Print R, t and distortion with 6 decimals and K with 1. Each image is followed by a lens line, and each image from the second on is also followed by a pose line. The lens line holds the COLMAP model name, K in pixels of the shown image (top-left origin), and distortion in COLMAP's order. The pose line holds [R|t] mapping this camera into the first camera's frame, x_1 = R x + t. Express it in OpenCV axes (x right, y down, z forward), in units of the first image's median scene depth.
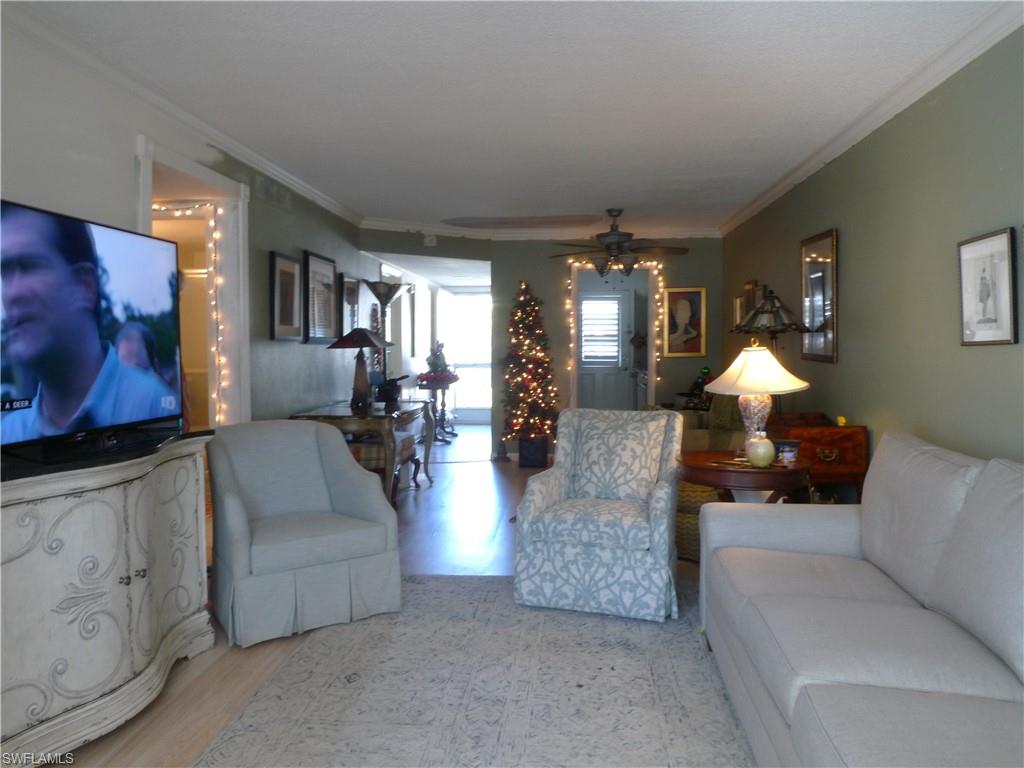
lens RADIAL K [[746.5, 0, 512.0], [0, 746.5, 384.0], [0, 0, 1]] dist [-0.002989, -0.001397]
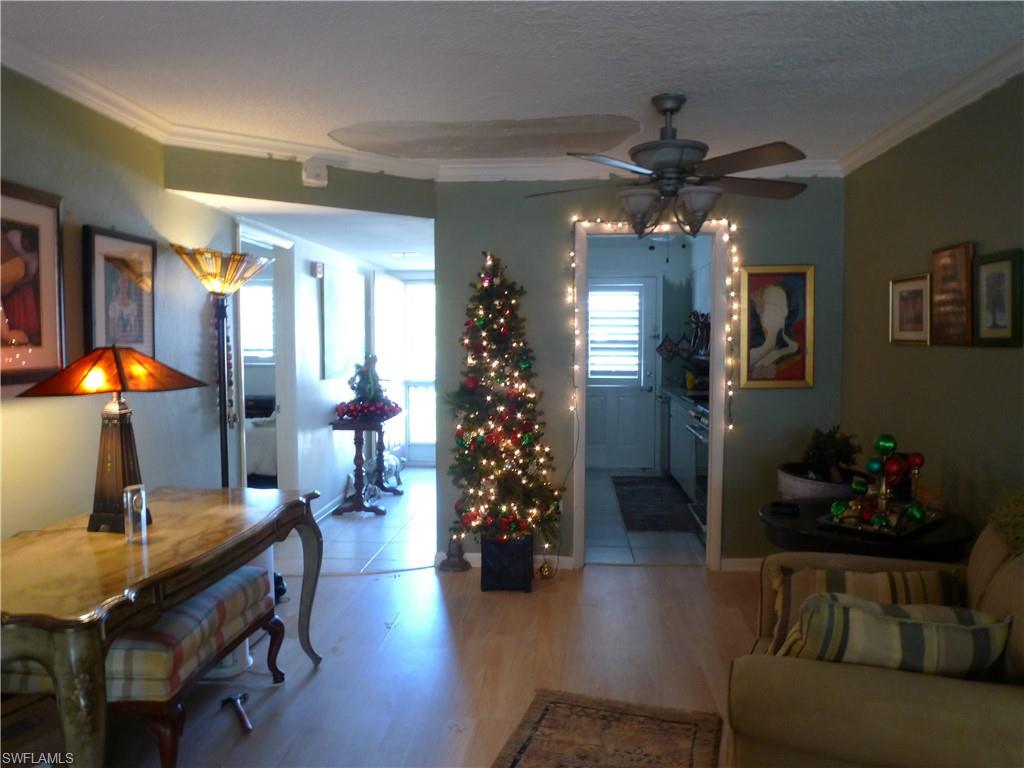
lens RADIAL K [[746.5, 0, 512.0], [0, 746.5, 384.0], [0, 0, 1]] dist [-0.002989, -0.001397]
pose [[0.999991, 0.000208, 0.004213, 0.028813], [-0.000235, 0.999980, 0.006332, -0.043093], [-0.004212, -0.006332, 0.999971, 0.436735]]
